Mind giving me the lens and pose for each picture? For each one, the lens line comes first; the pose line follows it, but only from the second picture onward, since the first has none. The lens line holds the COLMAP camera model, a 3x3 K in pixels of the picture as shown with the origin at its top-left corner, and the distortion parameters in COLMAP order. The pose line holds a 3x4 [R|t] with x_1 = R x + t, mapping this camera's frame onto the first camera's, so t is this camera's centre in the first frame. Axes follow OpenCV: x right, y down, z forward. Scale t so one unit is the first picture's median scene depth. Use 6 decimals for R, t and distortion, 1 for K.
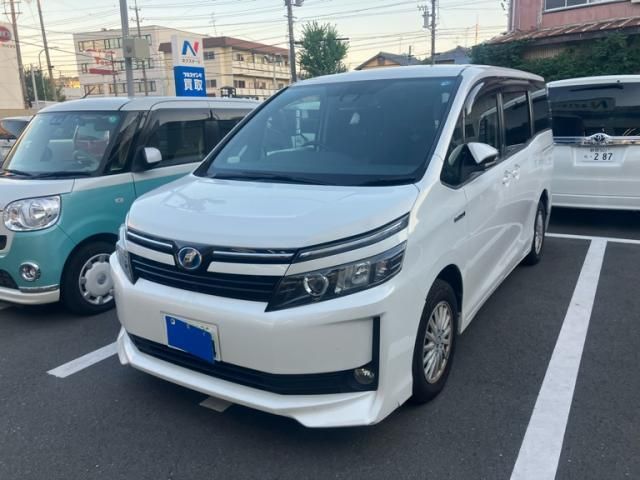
lens RADIAL K [[534.9, 0, 317.0], [0, 534.9, 241.5], [0, 0, 1]] dist [0.026055, -0.037033]
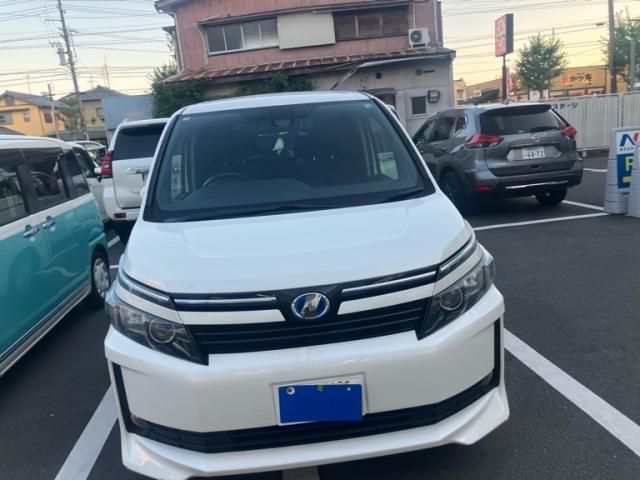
lens RADIAL K [[534.9, 0, 319.0], [0, 534.9, 242.5], [0, 0, 1]] dist [0.026055, -0.037033]
pose [[0.786939, -0.159648, 0.596020, -0.604088], [0.200063, 0.979781, -0.001707, -0.052048], [-0.583696, 0.120585, 0.802968, 0.271648]]
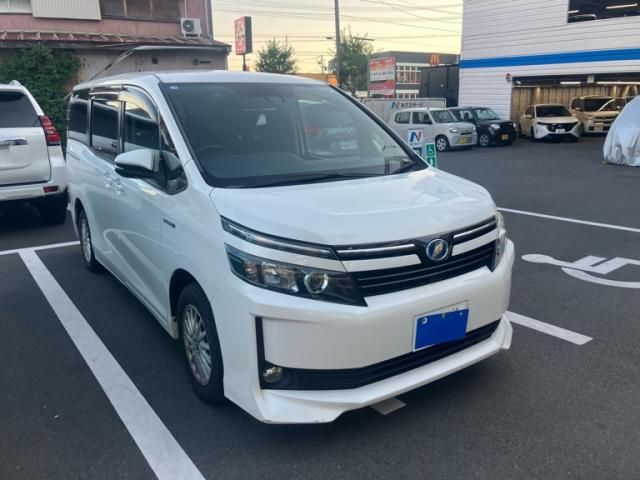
lens RADIAL K [[534.9, 0, 318.1], [0, 534.9, 234.8], [0, 0, 1]] dist [0.026055, -0.037033]
pose [[0.398569, -0.183686, 0.898556, -1.062230], [0.215258, 0.971106, 0.103035, -0.128397], [-0.891519, 0.152355, 0.426592, 0.653547]]
